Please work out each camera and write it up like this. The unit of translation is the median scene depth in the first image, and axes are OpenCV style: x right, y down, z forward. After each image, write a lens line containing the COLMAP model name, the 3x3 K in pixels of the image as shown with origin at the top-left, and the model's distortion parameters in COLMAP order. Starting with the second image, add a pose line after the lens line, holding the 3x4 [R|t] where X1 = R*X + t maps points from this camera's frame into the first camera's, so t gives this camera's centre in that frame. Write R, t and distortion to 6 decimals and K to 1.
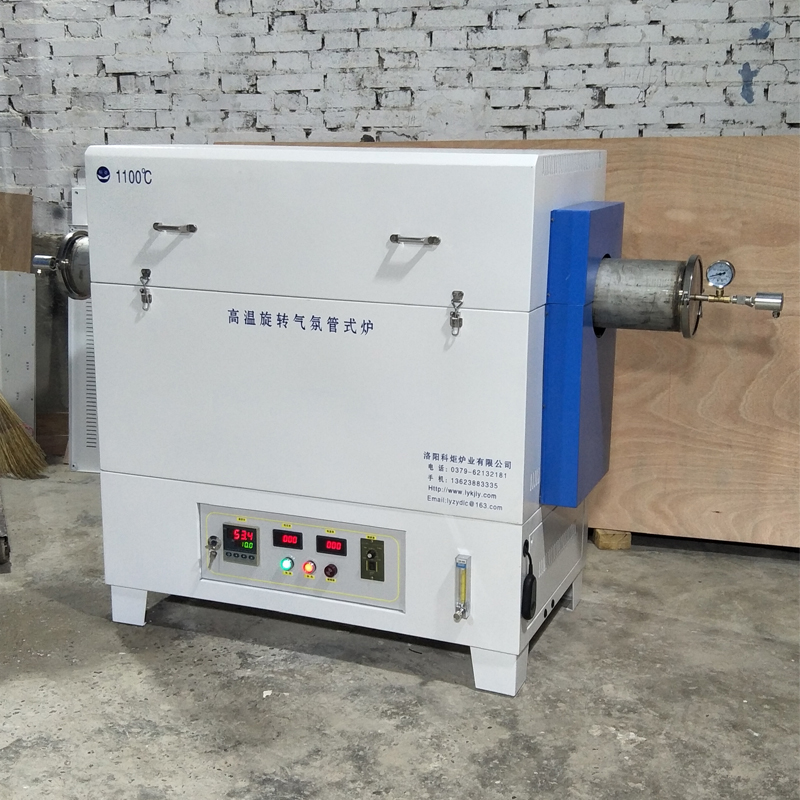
lens RADIAL K [[1247.6, 0, 376.1], [0, 1247.6, 418.3], [0, 0, 1]] dist [0.176111, -0.584431]
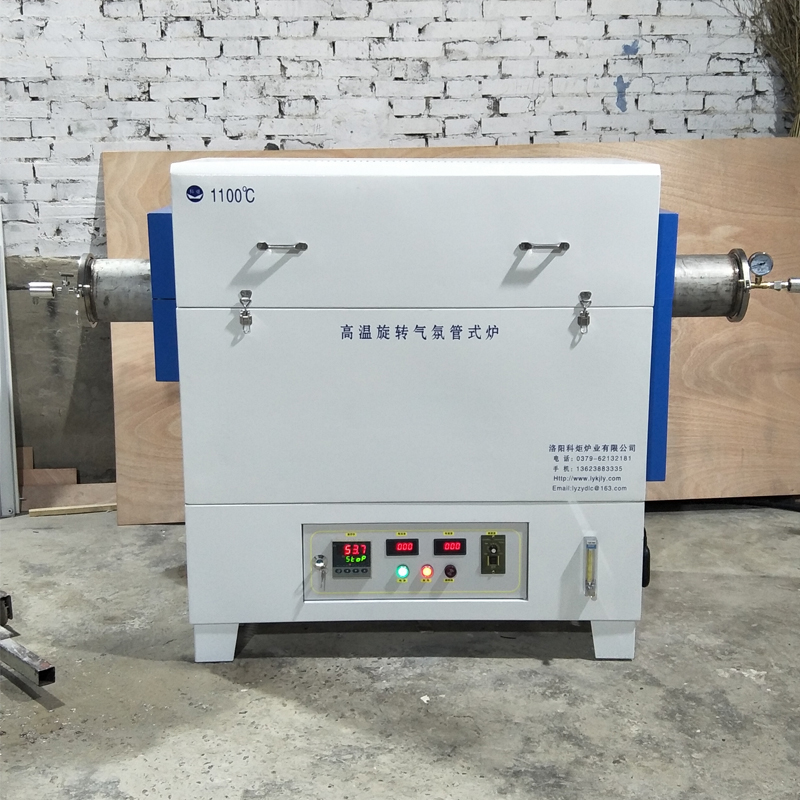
lens RADIAL K [[1266.4, 0, 401.1], [0, 1266.4, 416.1], [0, 0, 1]] dist [0.195508, -0.694339]
pose [[0.909911, -0.099321, 0.402737, -0.468167], [0.099582, 0.994821, 0.020350, -0.029659], [-0.402673, 0.021589, 0.915089, 0.055800]]
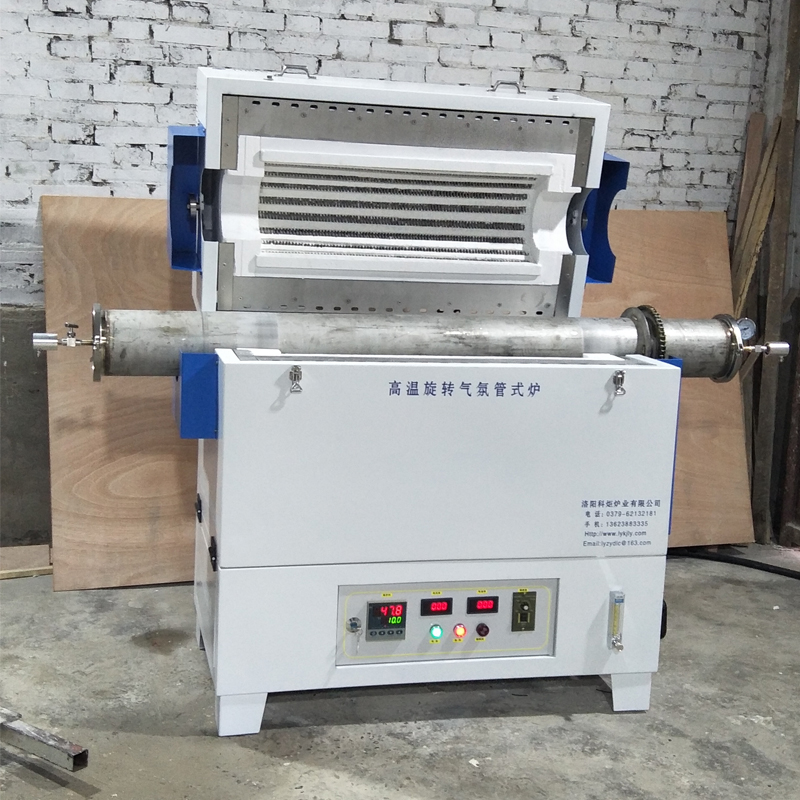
lens RADIAL K [[1252.2, 0, 400.0], [0, 1252.2, 400.0], [0, 0, 1]] dist [0.183201, -0.612348]
pose [[0.795966, -0.070983, 0.601165, -0.674892], [0.096865, 0.995240, -0.010739, -0.058588], [-0.597541, 0.066780, 0.799053, 0.201212]]
